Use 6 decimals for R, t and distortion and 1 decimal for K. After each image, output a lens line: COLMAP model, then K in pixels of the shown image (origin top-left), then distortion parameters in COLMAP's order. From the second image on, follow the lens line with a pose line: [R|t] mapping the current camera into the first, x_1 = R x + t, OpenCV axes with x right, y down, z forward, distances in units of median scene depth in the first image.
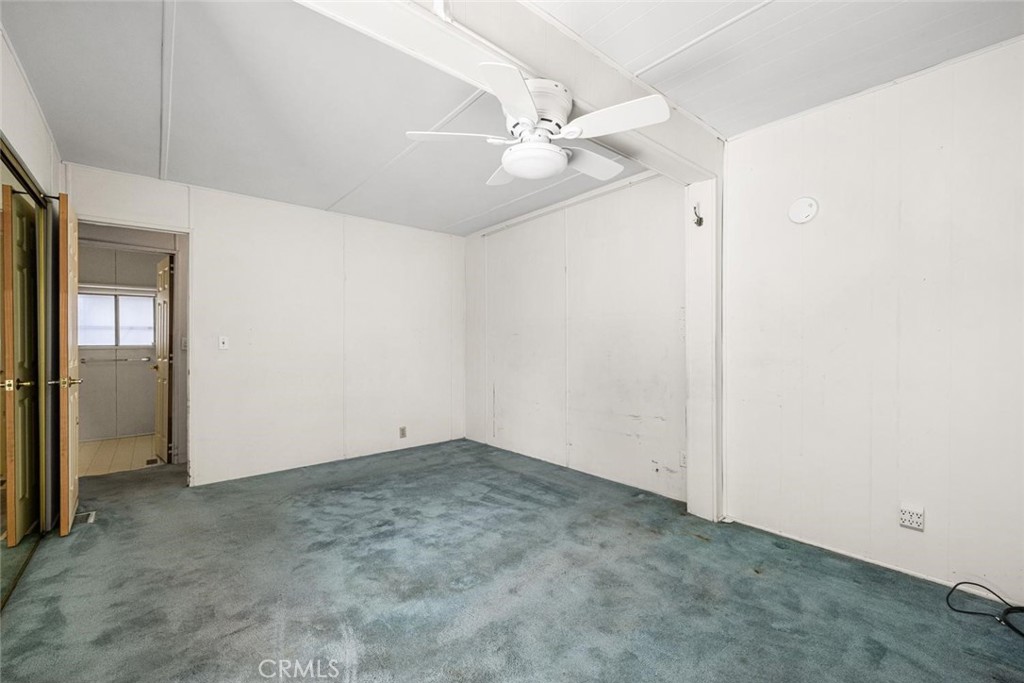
lens RADIAL K [[423.7, 0, 512.0], [0, 423.7, 341.5], [0, 0, 1]] dist [0.000188, -0.000062]
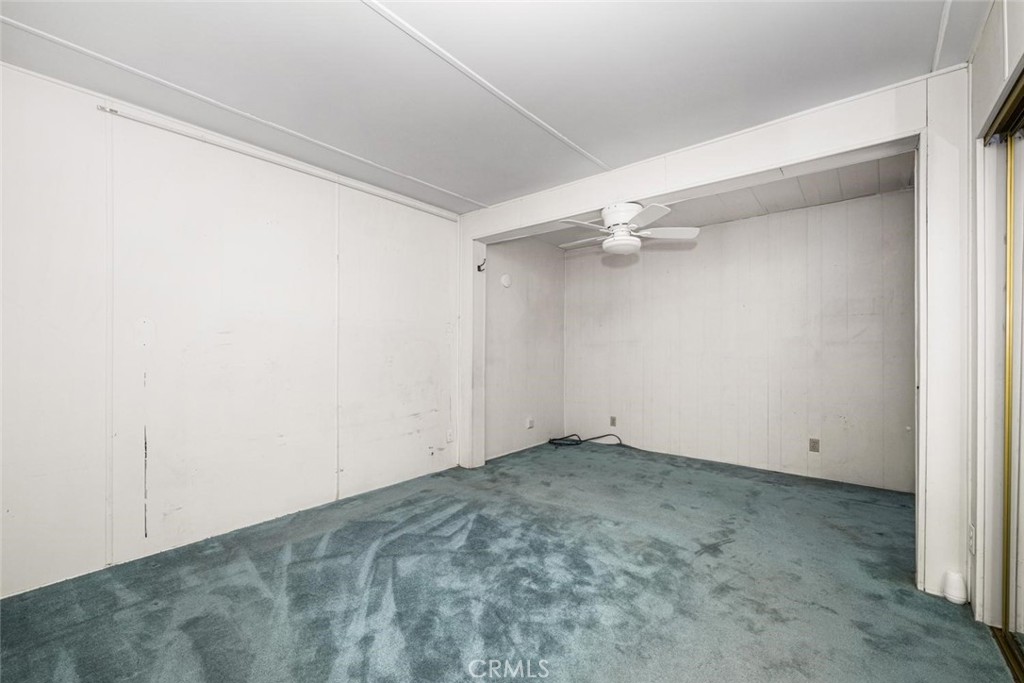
lens RADIAL K [[412.0, 0, 512.0], [0, 412.0, 341.5], [0, 0, 1]] dist [-0.000446, -0.000080]
pose [[-0.161677, 0.018989, 0.986661, -0.904399], [-0.007015, 0.999767, -0.020391, 0.005125], [-0.986819, -0.010218, -0.161507, 1.011170]]
